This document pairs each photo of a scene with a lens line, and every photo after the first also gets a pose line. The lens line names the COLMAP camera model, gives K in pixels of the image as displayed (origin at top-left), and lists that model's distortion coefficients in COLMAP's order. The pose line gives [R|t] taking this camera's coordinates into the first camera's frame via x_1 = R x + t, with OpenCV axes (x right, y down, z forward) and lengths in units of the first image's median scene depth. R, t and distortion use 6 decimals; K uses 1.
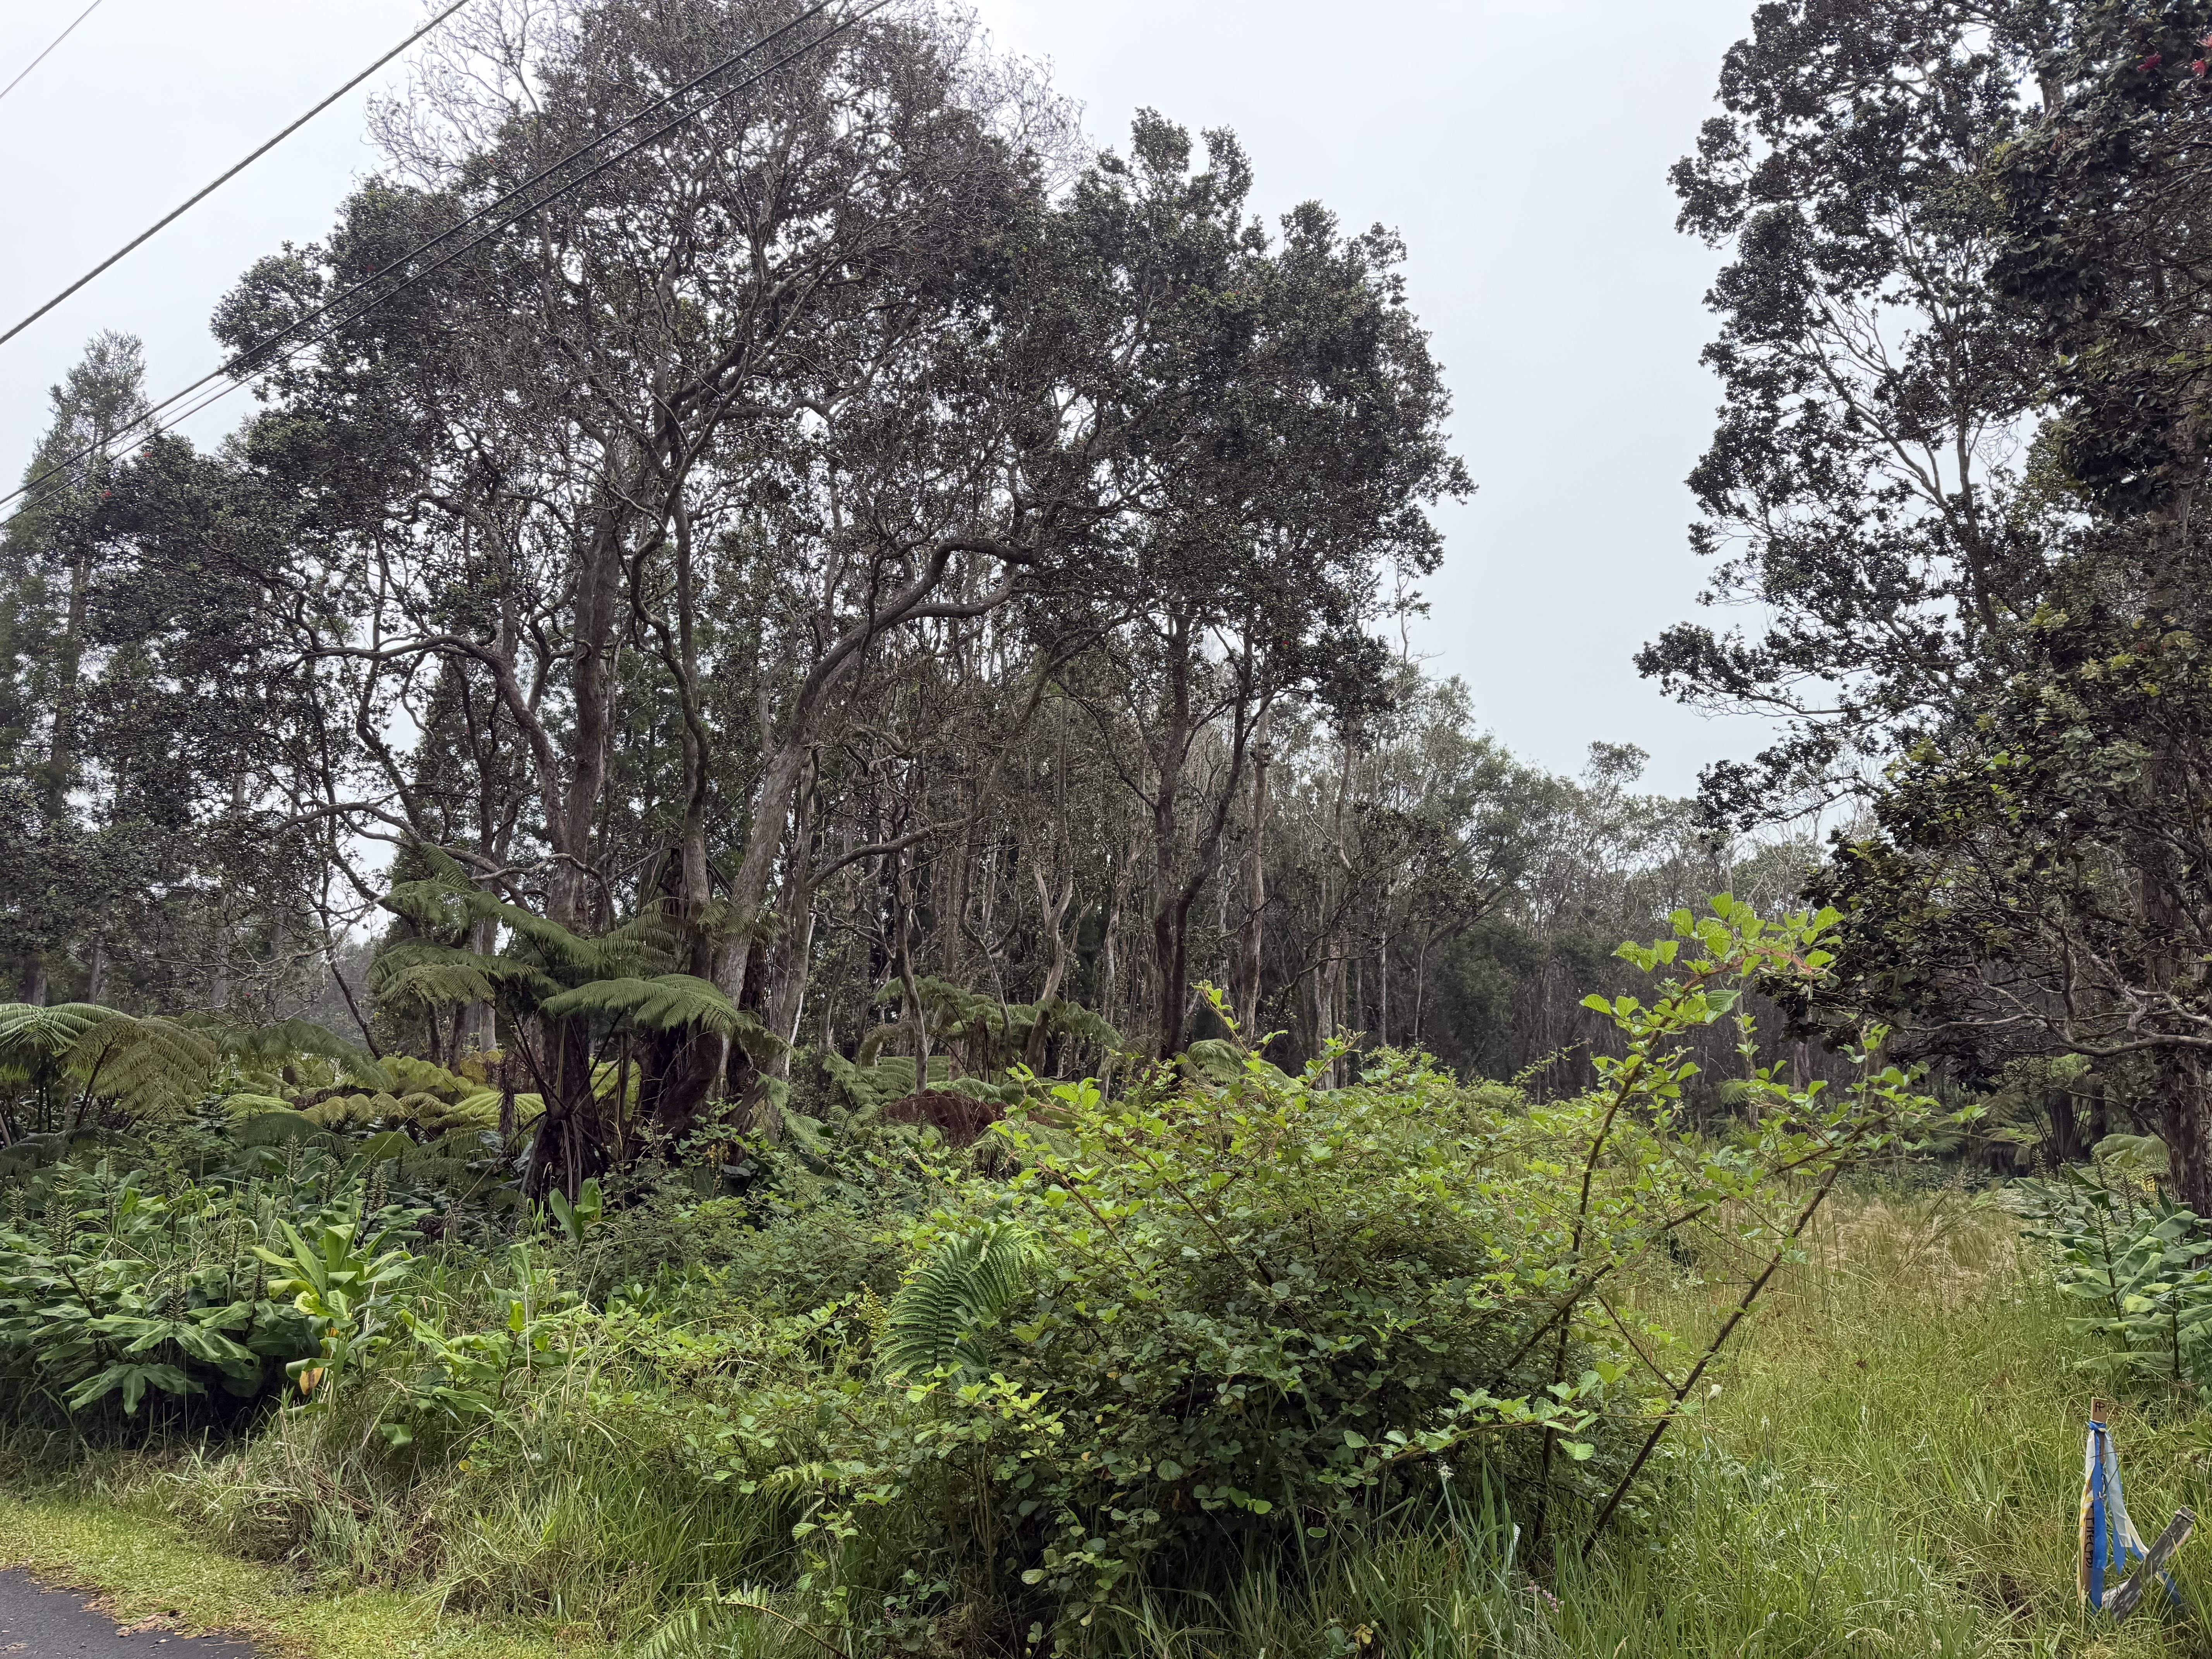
lens RADIAL K [[1538.6, 0, 1114.8], [0, 1538.6, 832.3], [0, 0, 1]] dist [0.033099, -0.051033]
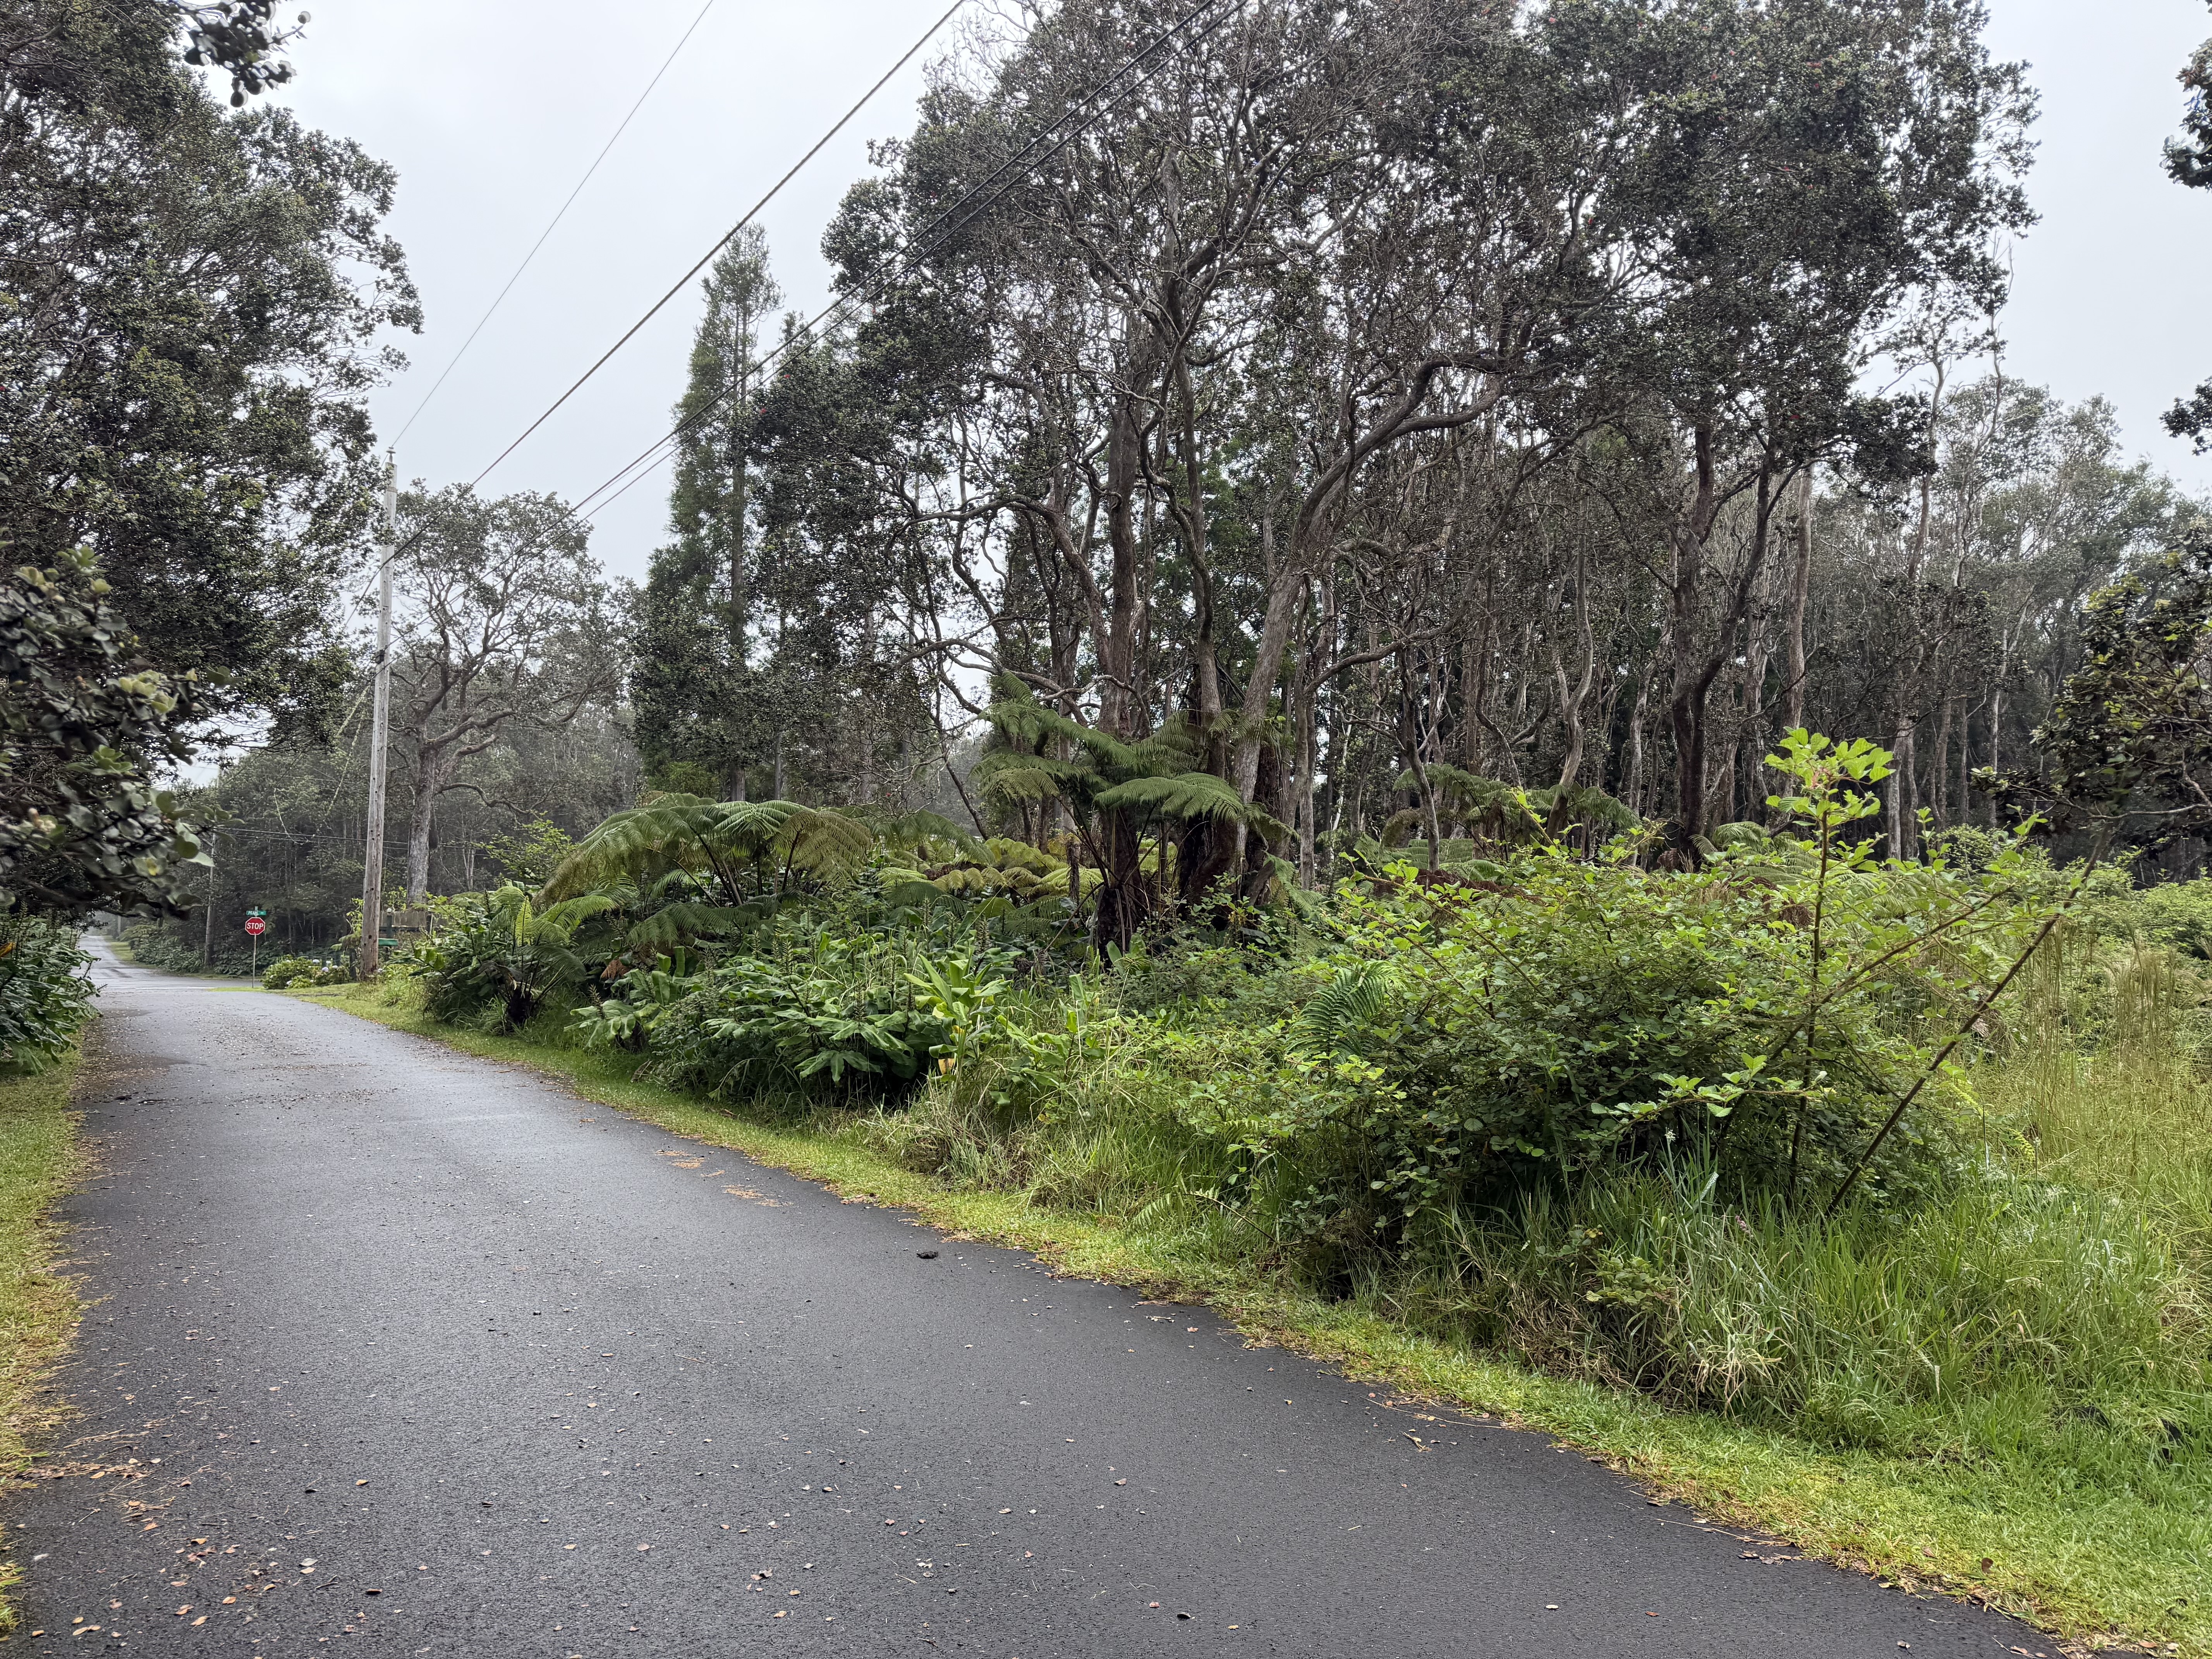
lens RADIAL K [[1538.6, 0, 1126.2], [0, 1538.6, 824.8], [0, 0, 1]] dist [0.033099, -0.051033]
pose [[0.937368, -0.005279, -0.348302, 0.077901], [0.052909, 0.990442, 0.127378, -0.022180], [0.344300, -0.137828, 0.928688, -0.137477]]
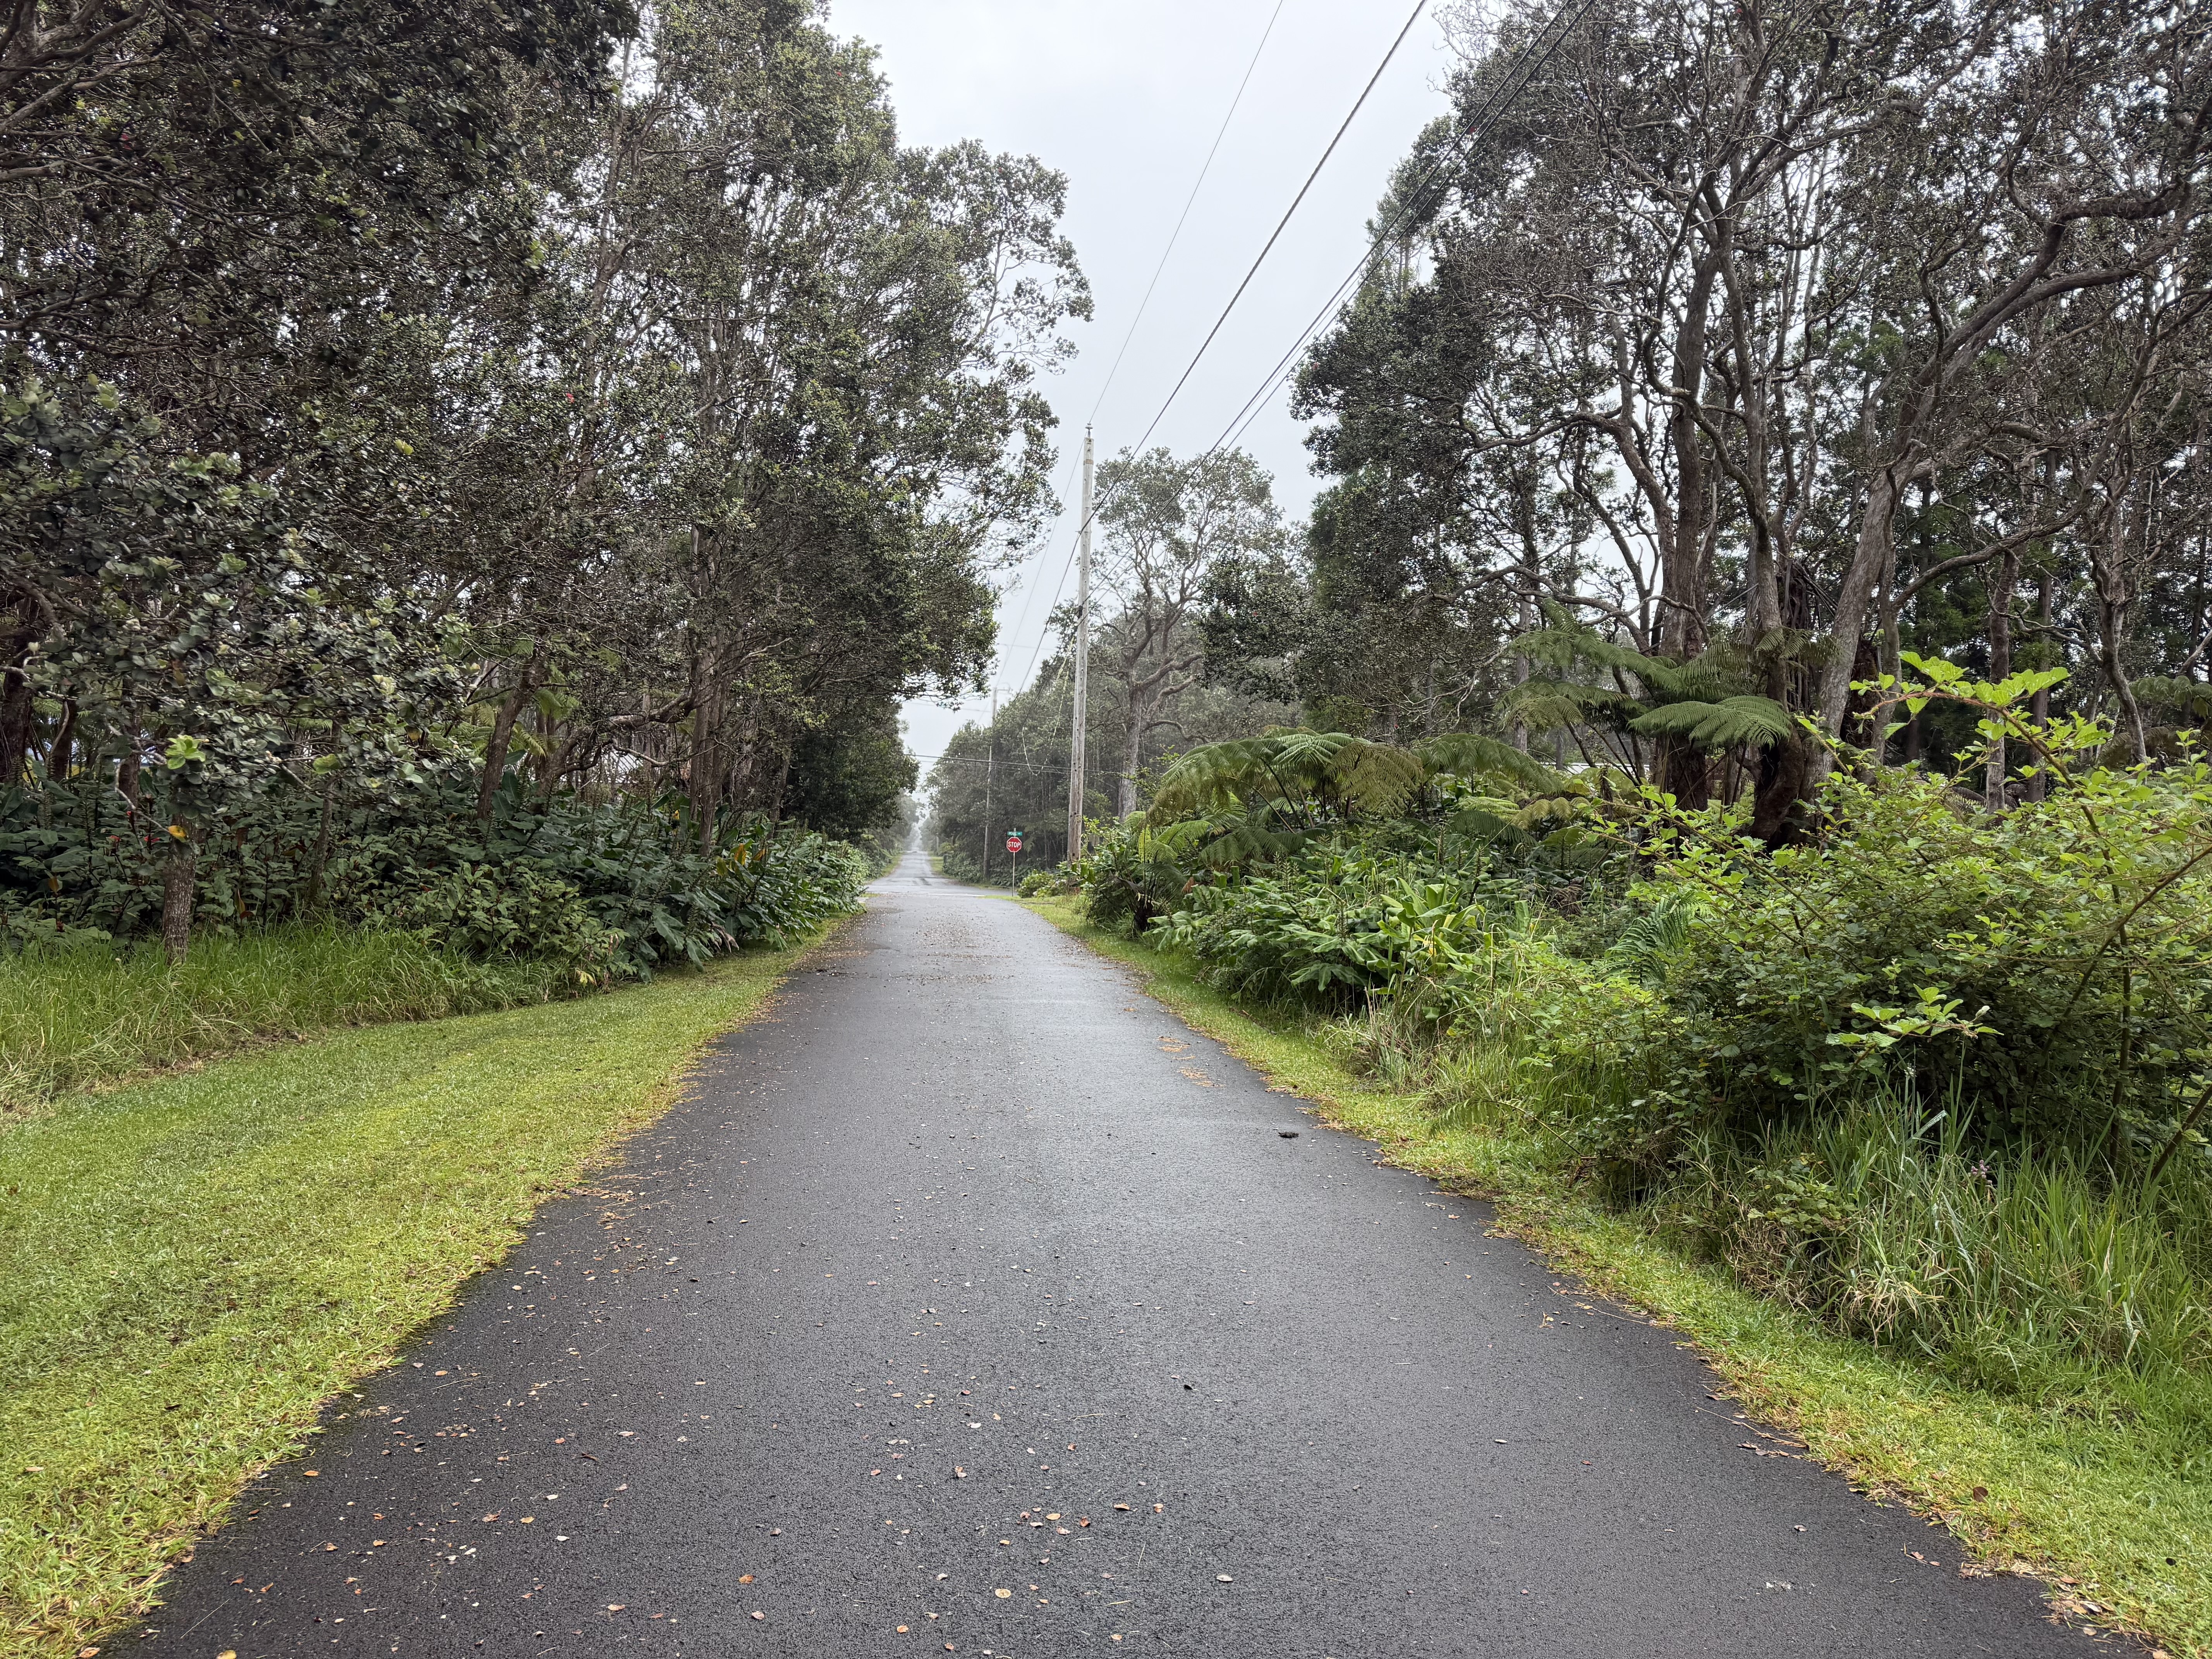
lens RADIAL K [[1538.6, 0, 1119.4], [0, 1538.6, 851.9], [0, 0, 1]] dist [0.033099, -0.051033]
pose [[0.682330, 0.033489, -0.730277, 0.230500], [0.112519, 0.982236, 0.150175, -0.018072], [0.722333, -0.184639, 0.666440, -0.116313]]
